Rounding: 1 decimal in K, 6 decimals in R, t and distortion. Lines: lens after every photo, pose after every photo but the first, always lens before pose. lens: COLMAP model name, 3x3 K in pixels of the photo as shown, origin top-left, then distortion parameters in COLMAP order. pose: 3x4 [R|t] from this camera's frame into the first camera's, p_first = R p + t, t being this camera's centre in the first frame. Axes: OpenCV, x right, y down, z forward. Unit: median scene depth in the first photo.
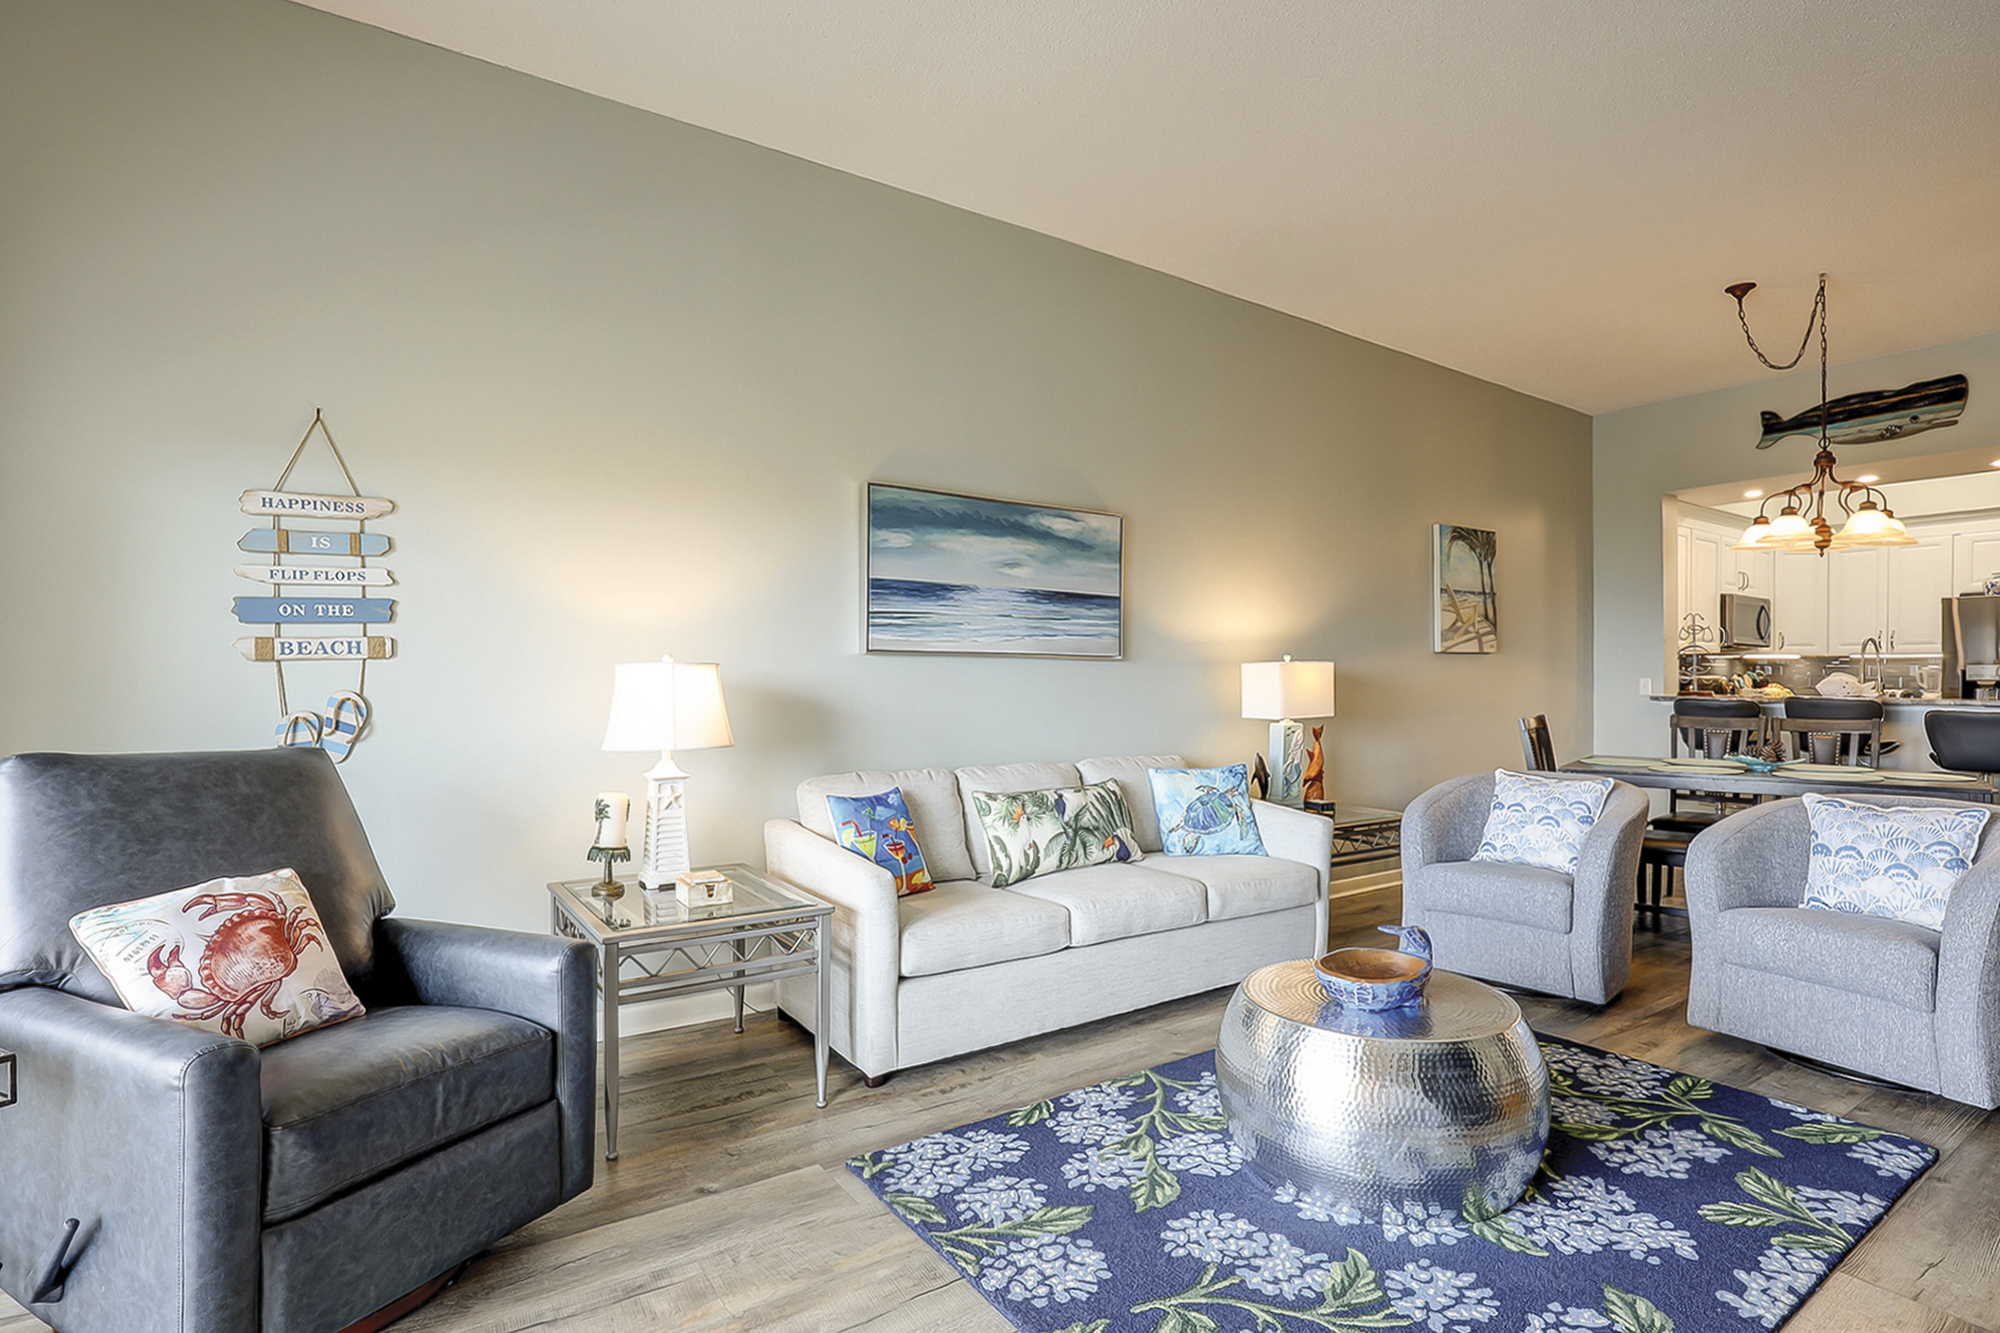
lens RADIAL K [[981.7, 0, 1007.3], [0, 981.7, 681.2], [0, 0, 1]] dist [-0.021871, 0.011504]
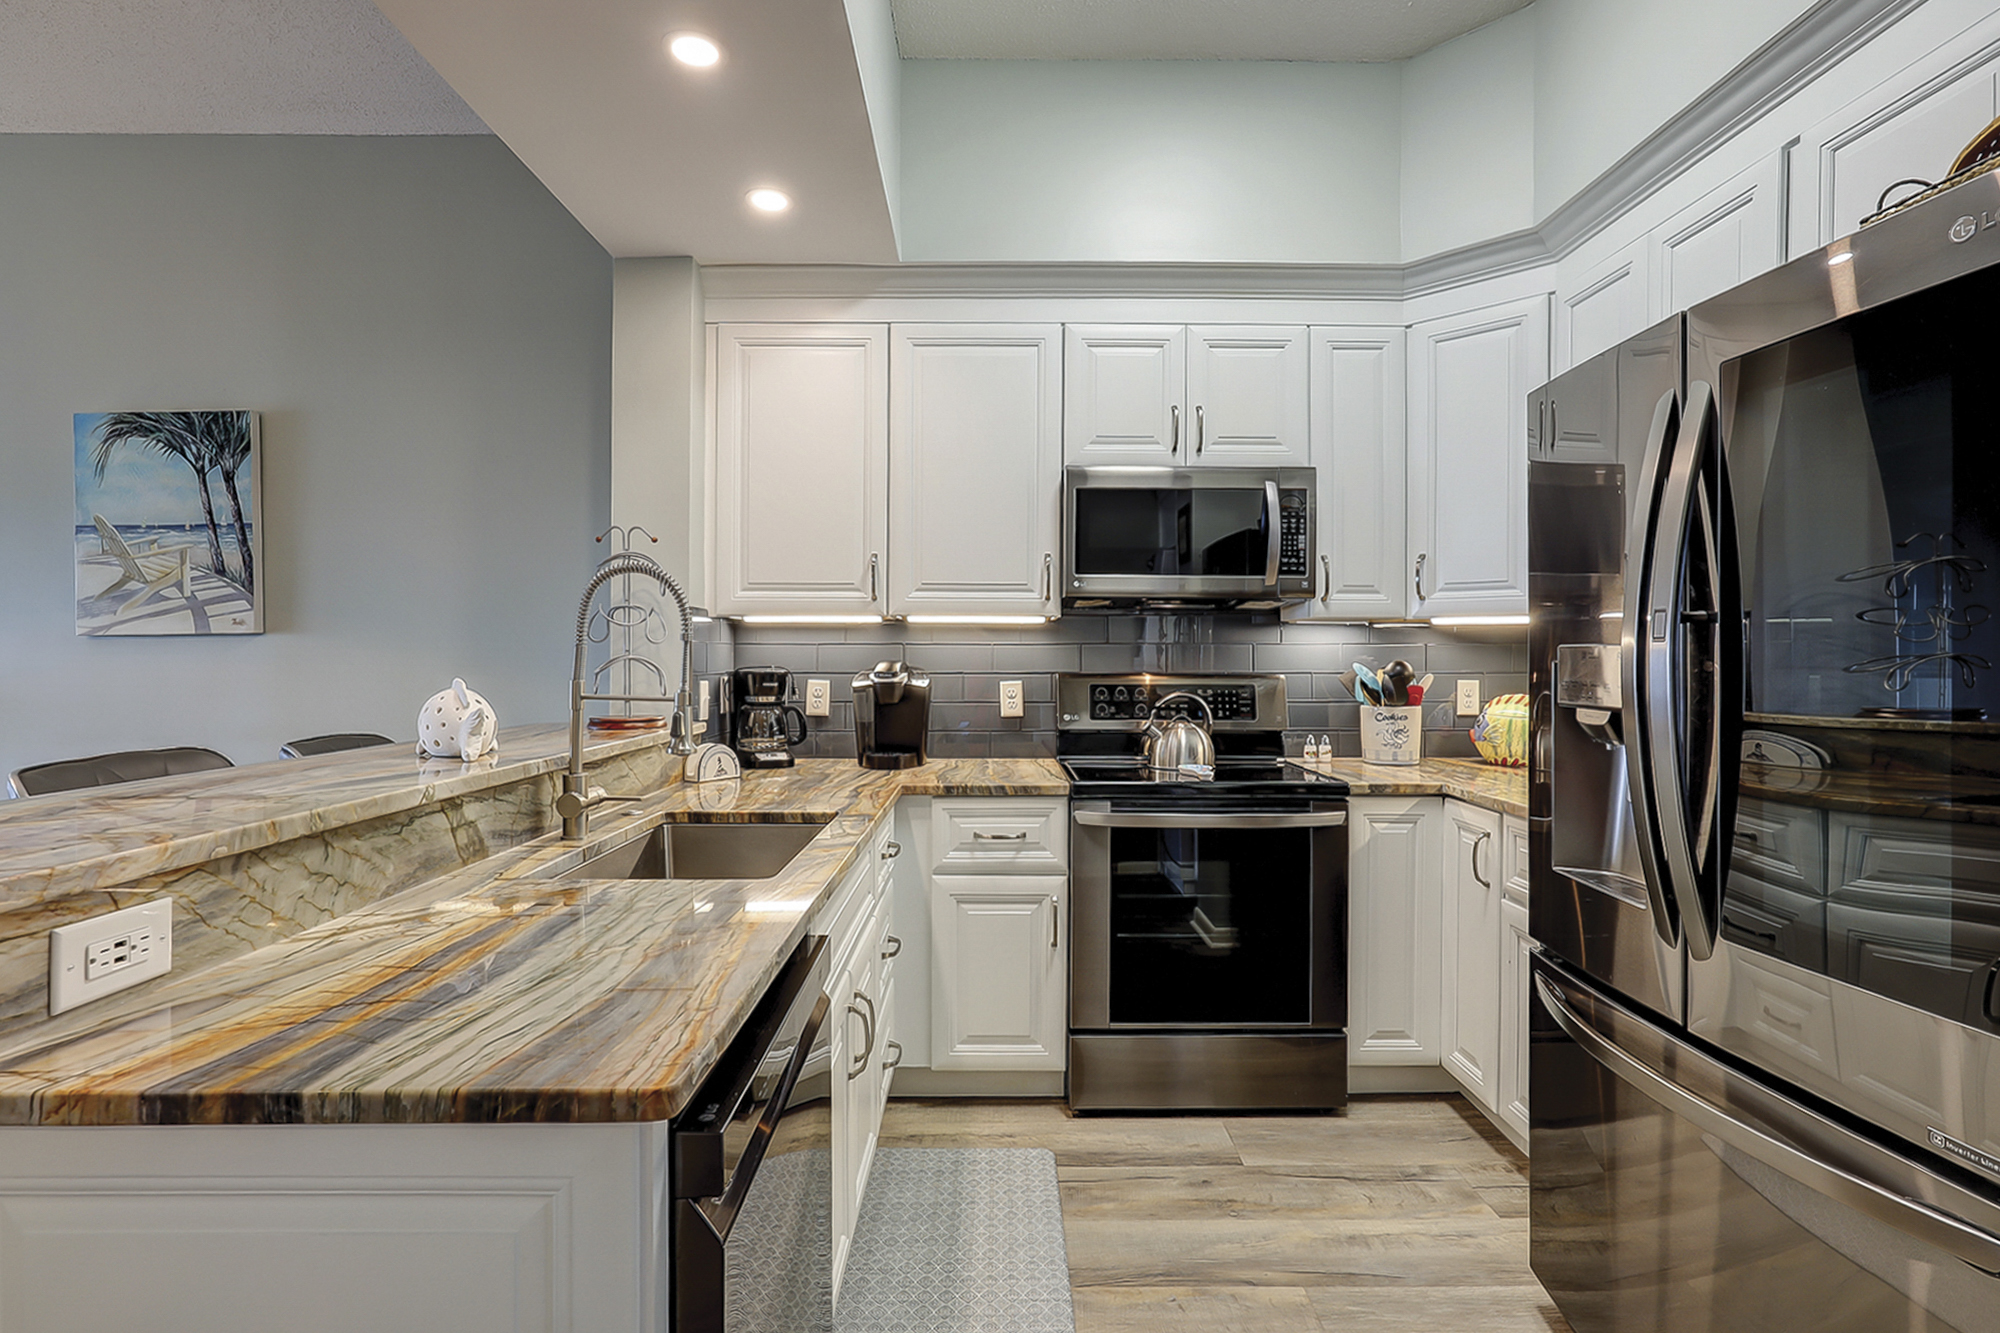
lens RADIAL K [[971.0, 0, 995.1], [0, 971.0, 659.5], [0, 0, 1]] dist [-0.029357, 0.015065]
pose [[0.813424, 0.007084, -0.581628, 2.601944], [-0.003871, 0.999970, 0.006766, -0.044488], [0.581658, -0.003252, 0.813427, 1.840030]]
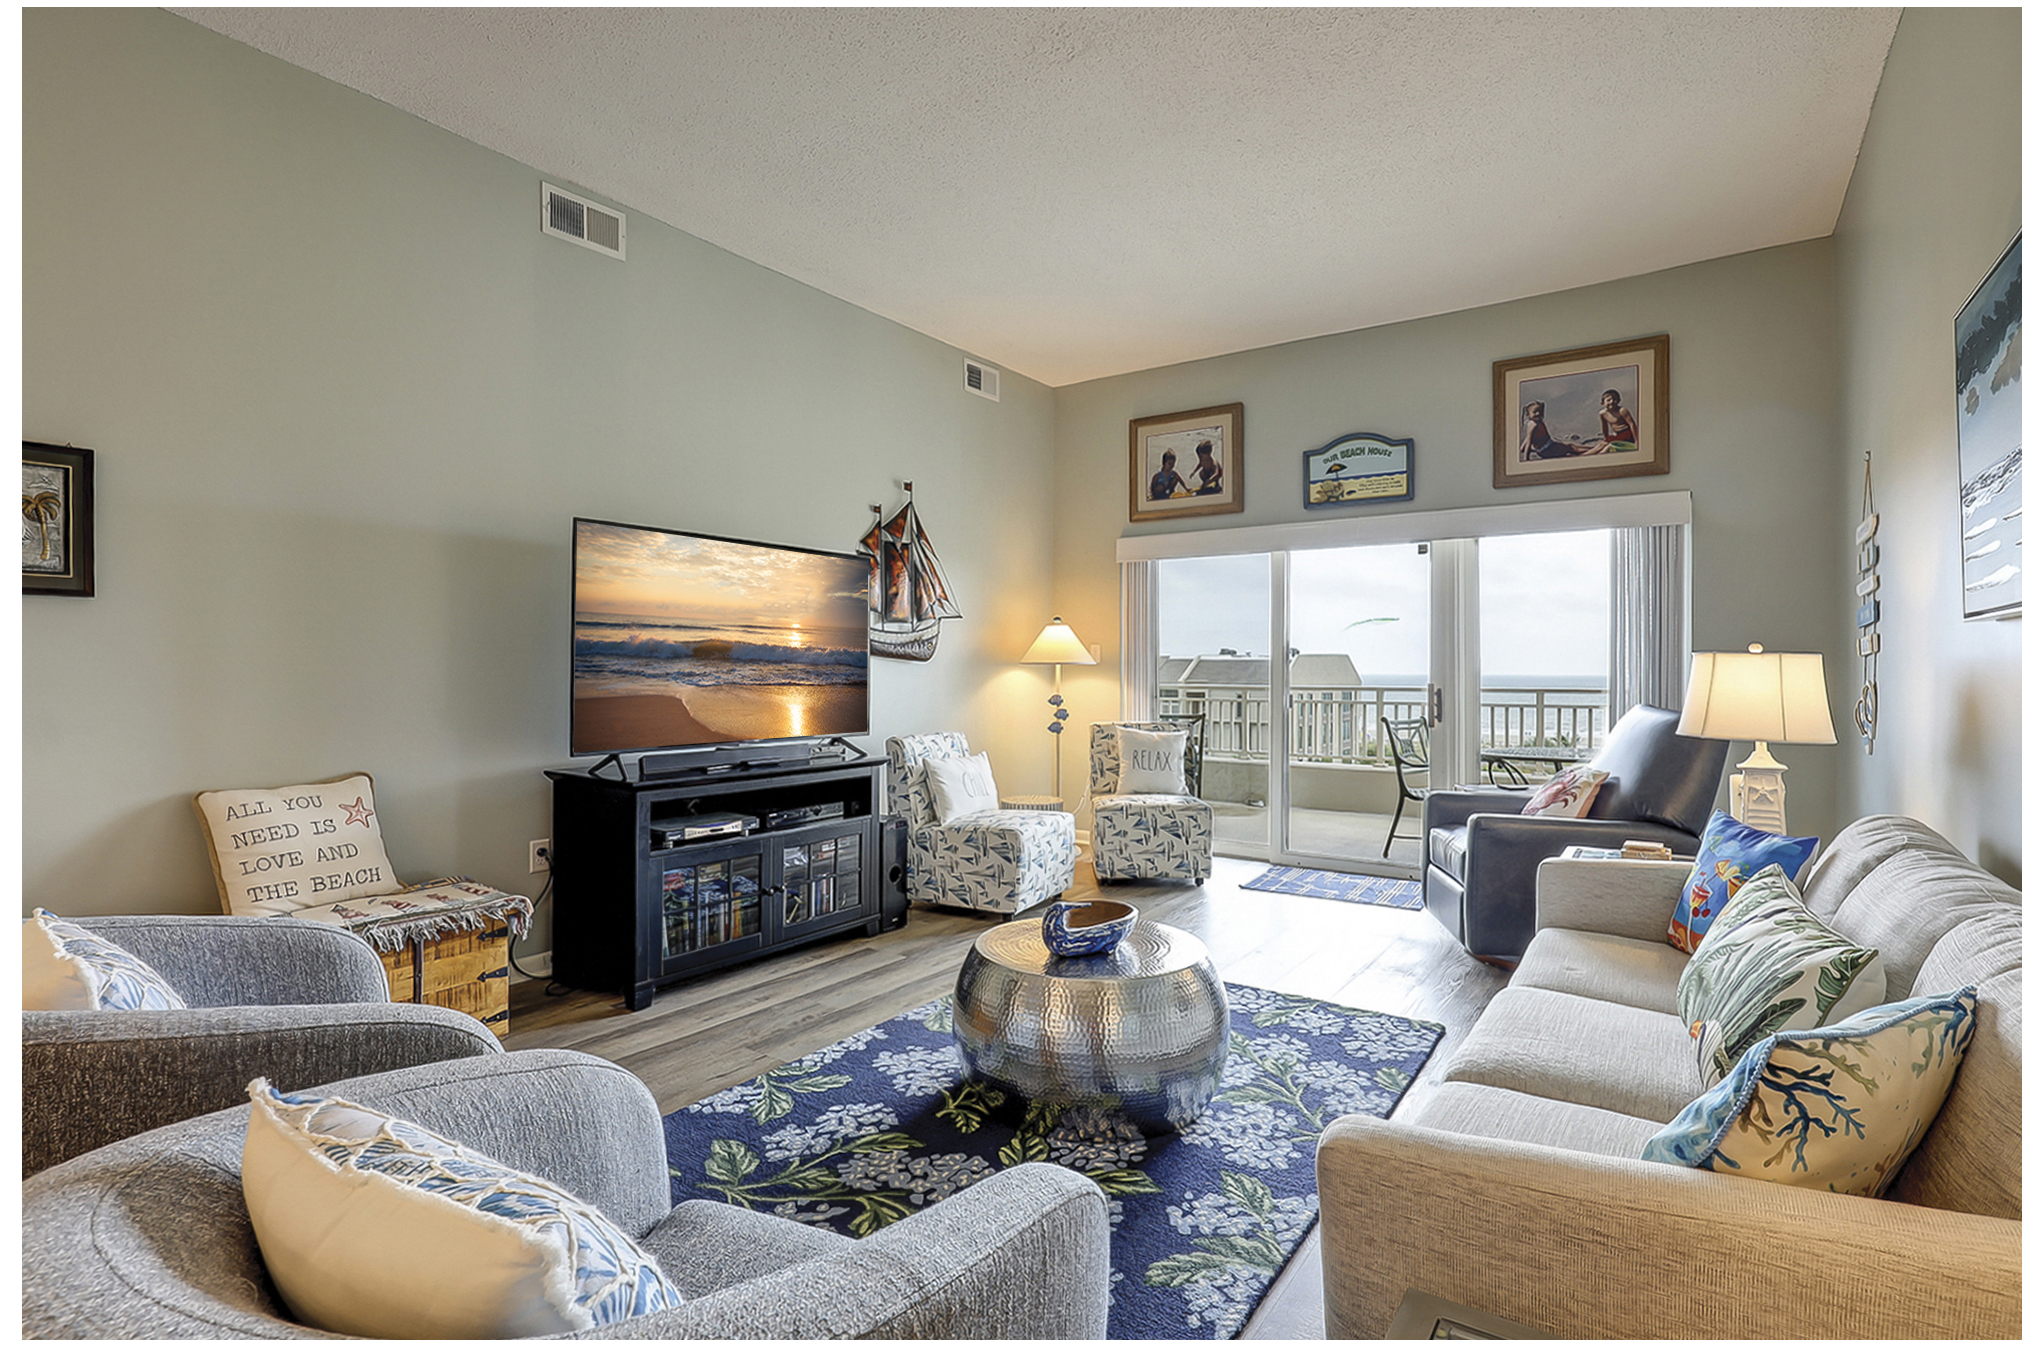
lens RADIAL K [[985.1, 0, 1009.5], [0, 985.1, 665.9], [0, 0, 1]] dist [-0.029357, 0.015065]
pose [[-0.940523, -0.005151, -0.339690, 0.758303], [-0.003865, 0.999983, -0.004461, 0.002432], [0.339707, -0.002882, -0.940527, 1.817596]]
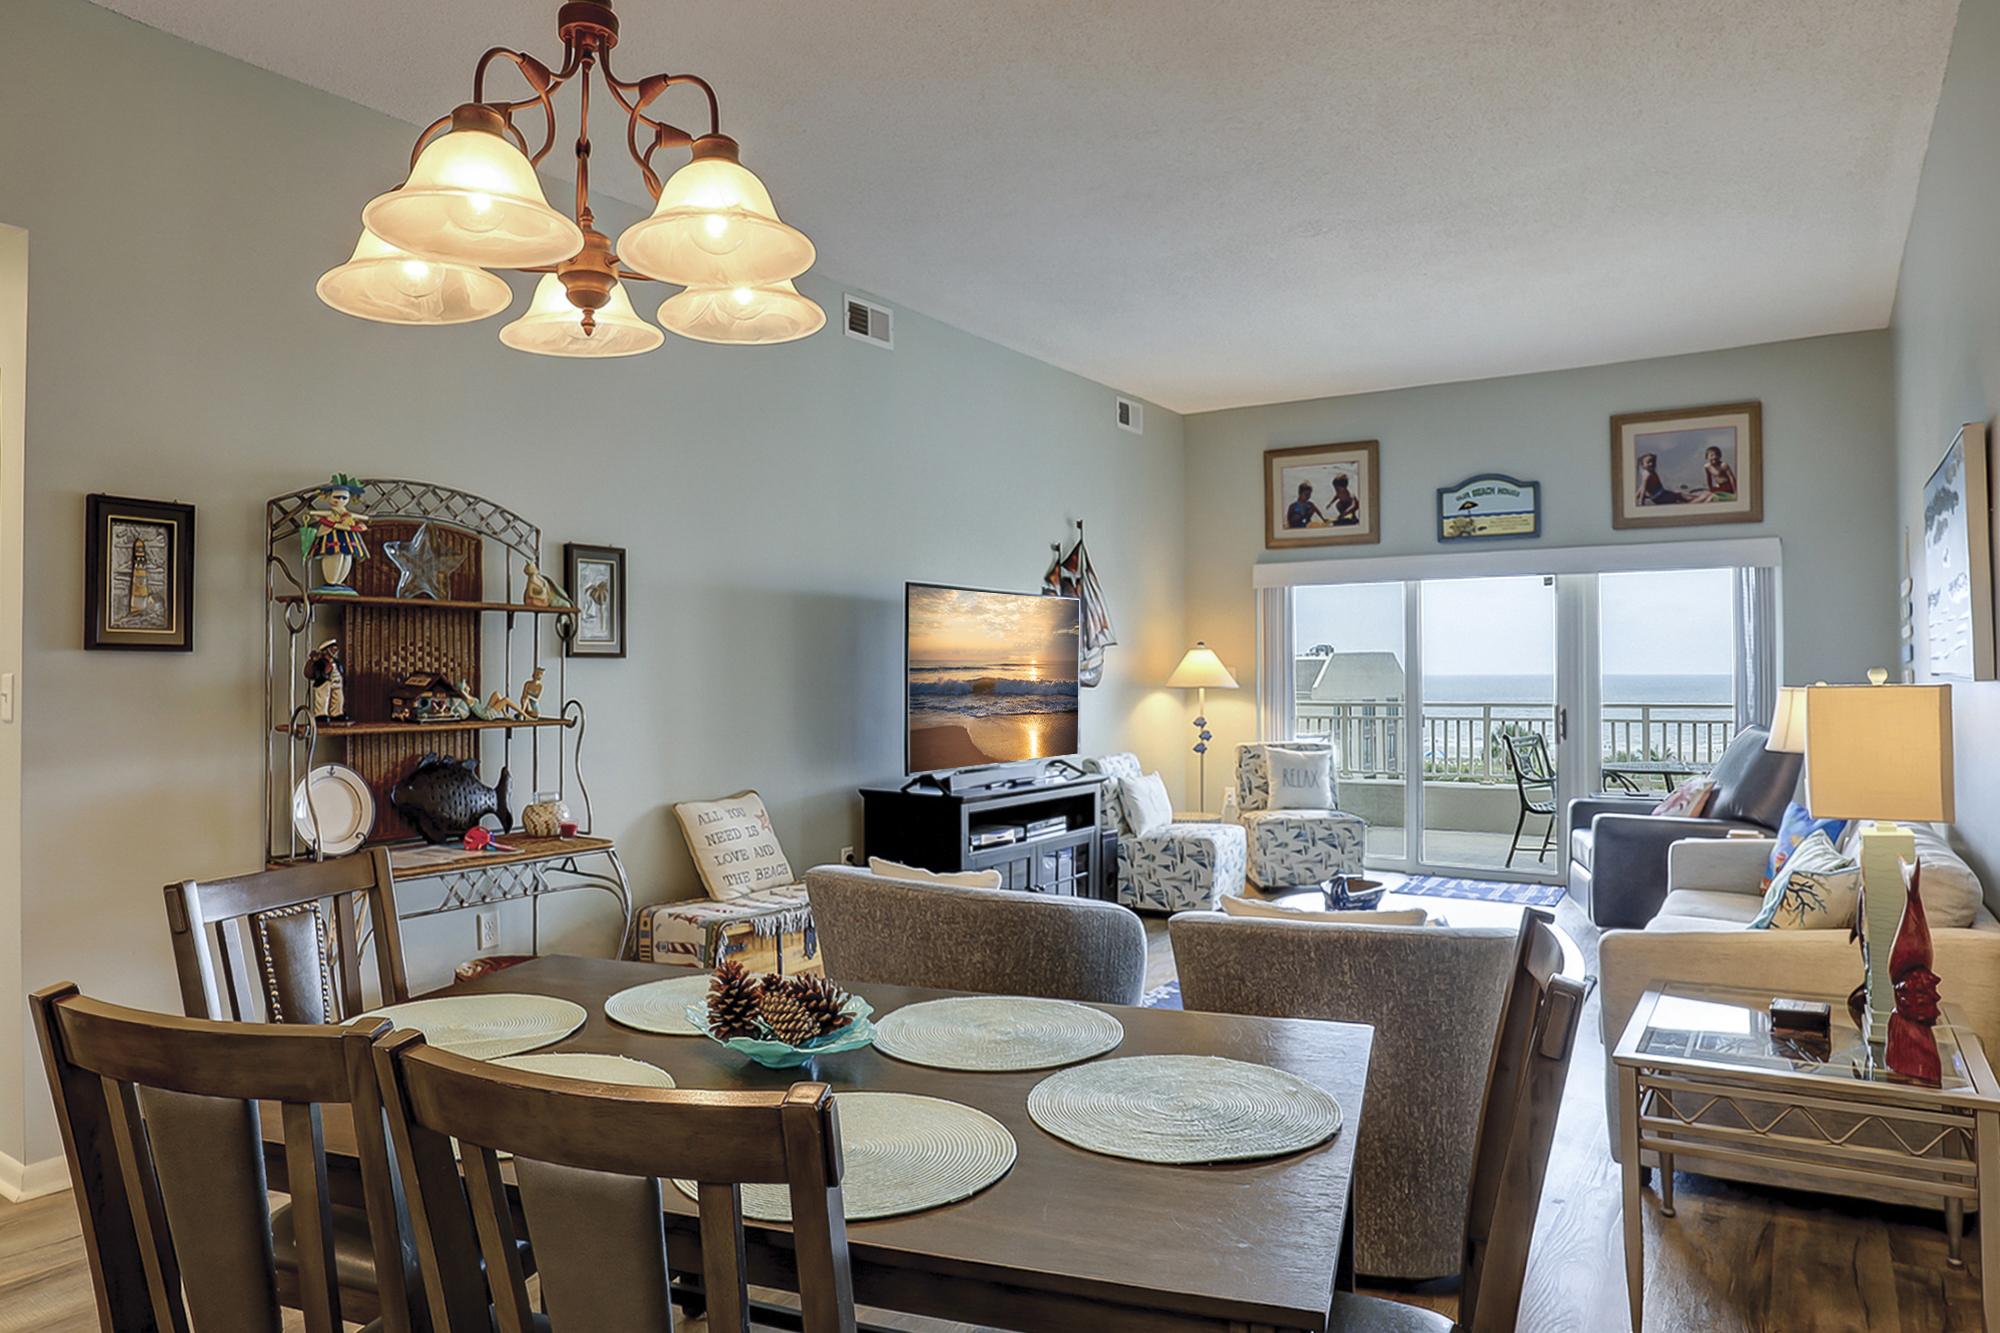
lens RADIAL K [[1275.3, 0, 1000.0], [0, 1275.3, 666.5], [0, 0, 1]] dist [-0.051485, 0.001757]
pose [[-0.926306, 0.001919, -0.376767, 1.473557], [0.004048, 0.999980, -0.004860, -0.048256], [0.376750, -0.006027, -0.926295, 2.363014]]
